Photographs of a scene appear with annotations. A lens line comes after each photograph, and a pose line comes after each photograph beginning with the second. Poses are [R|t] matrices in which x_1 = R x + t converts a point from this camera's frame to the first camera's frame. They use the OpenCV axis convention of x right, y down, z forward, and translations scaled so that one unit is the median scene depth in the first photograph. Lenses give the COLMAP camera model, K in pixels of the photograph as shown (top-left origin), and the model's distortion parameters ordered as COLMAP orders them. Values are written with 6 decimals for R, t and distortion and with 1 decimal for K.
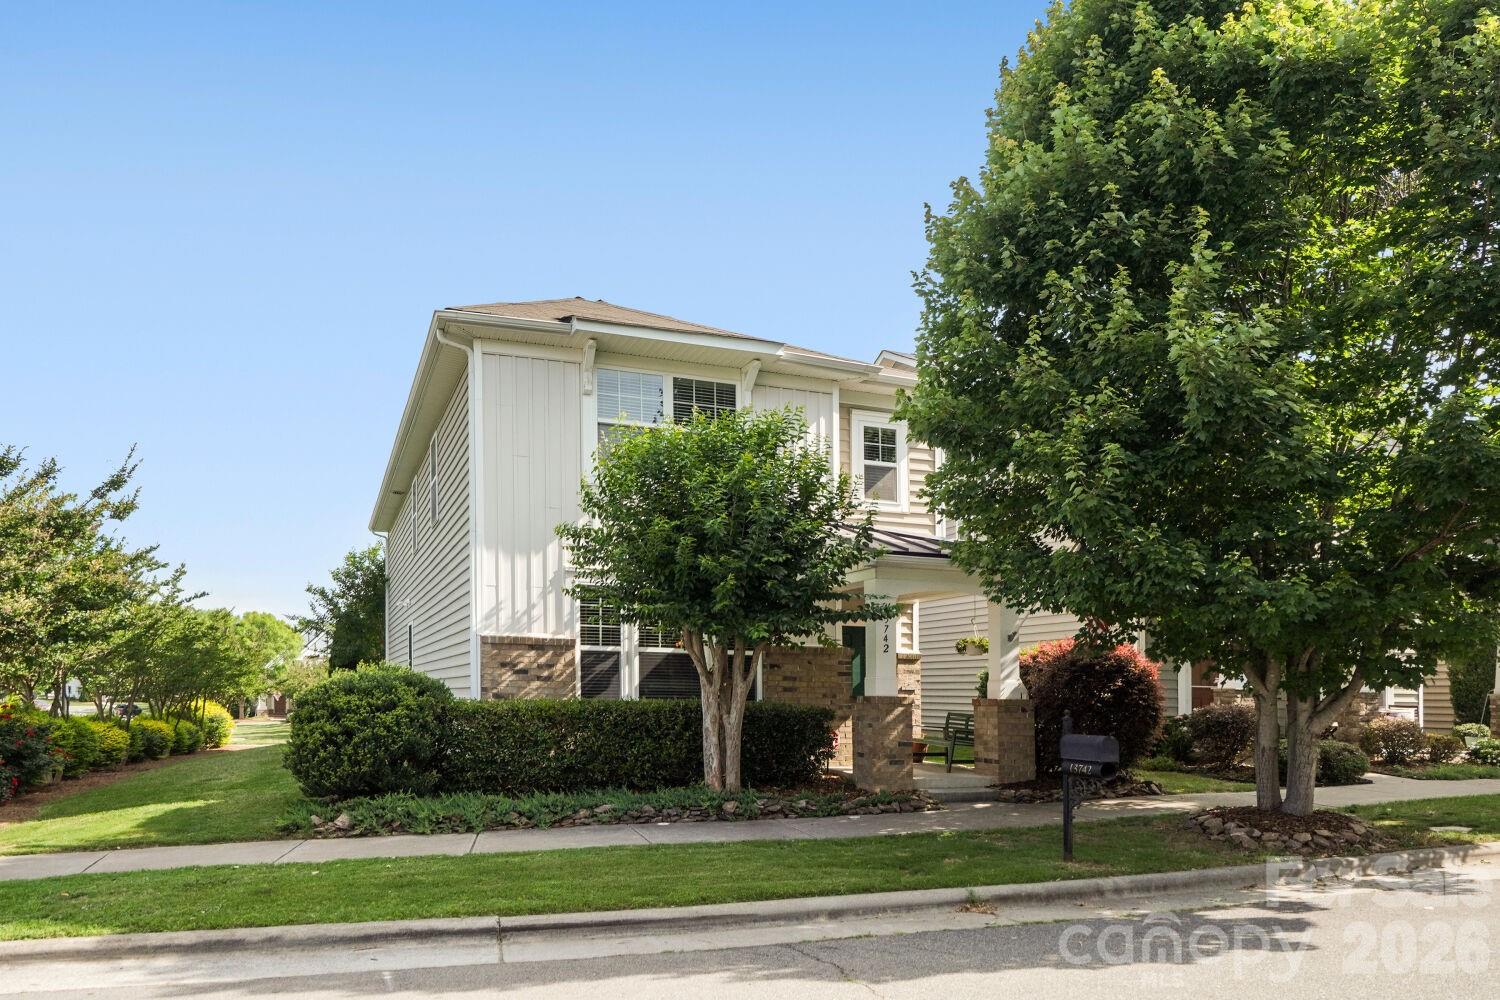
lens RADIAL K [[1061.6, 0, 750.0], [0, 1061.6, 500.0], [0, 0, 1]] dist [0.000829, -0.002087]
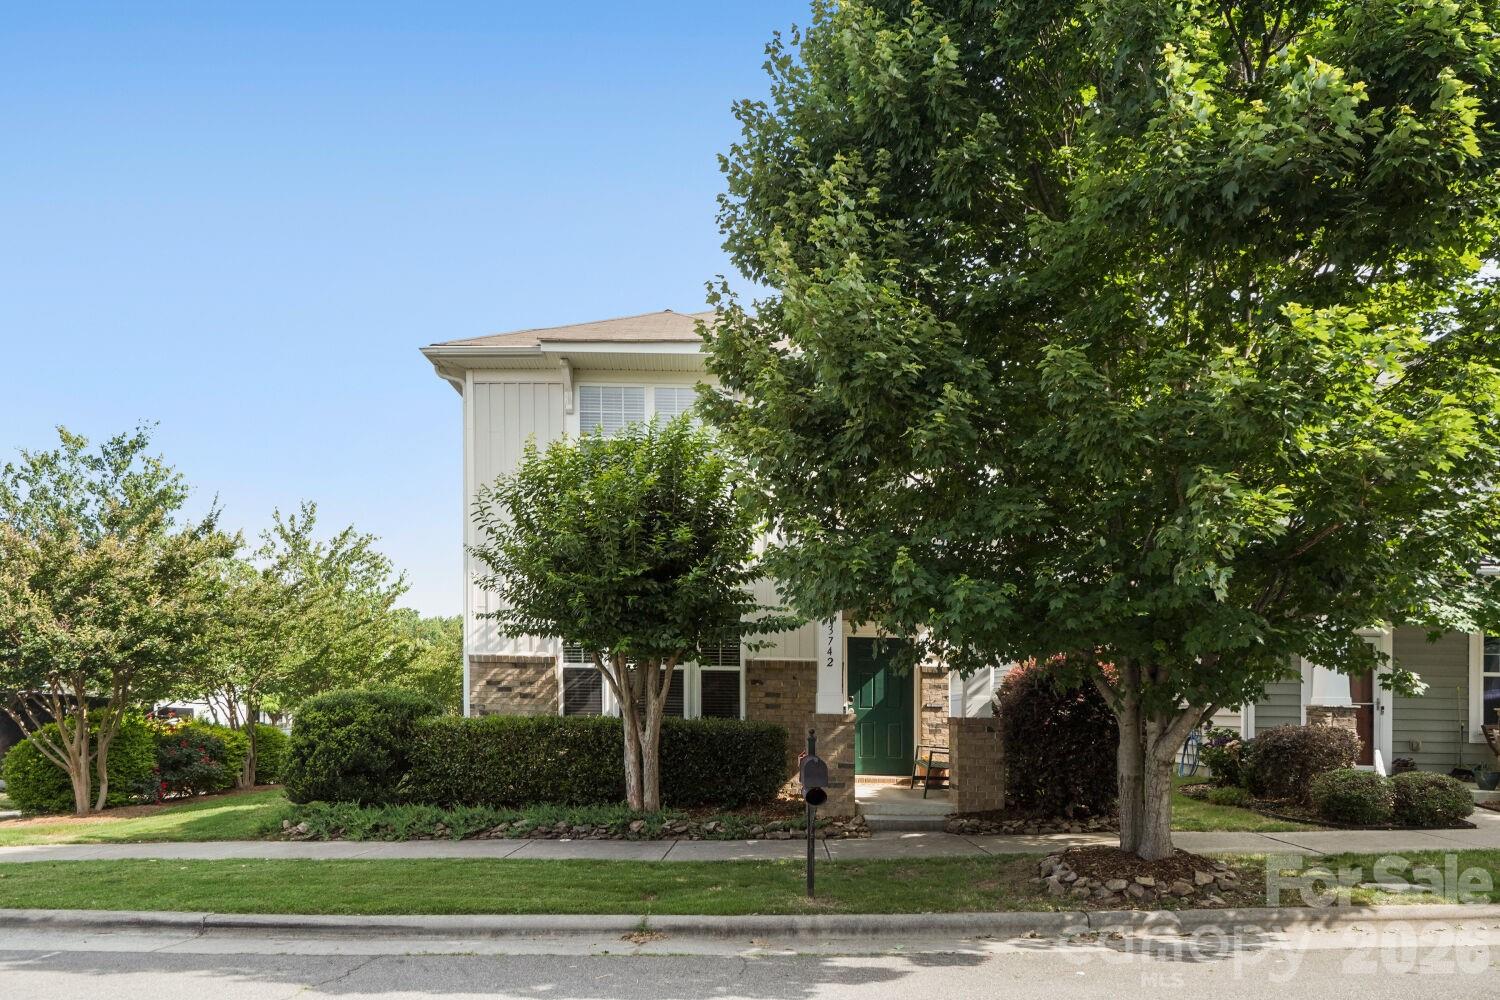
lens RADIAL K [[1130.6, 0, 750.0], [0, 1130.6, 500.0], [0, 0, 1]] dist [-0.003014, 0.006556]
pose [[0.939187, -0.061080, -0.337930, 0.452642], [0.060170, 0.998101, -0.013177, 0.008455], [0.338094, -0.007958, 0.941079, 0.055617]]
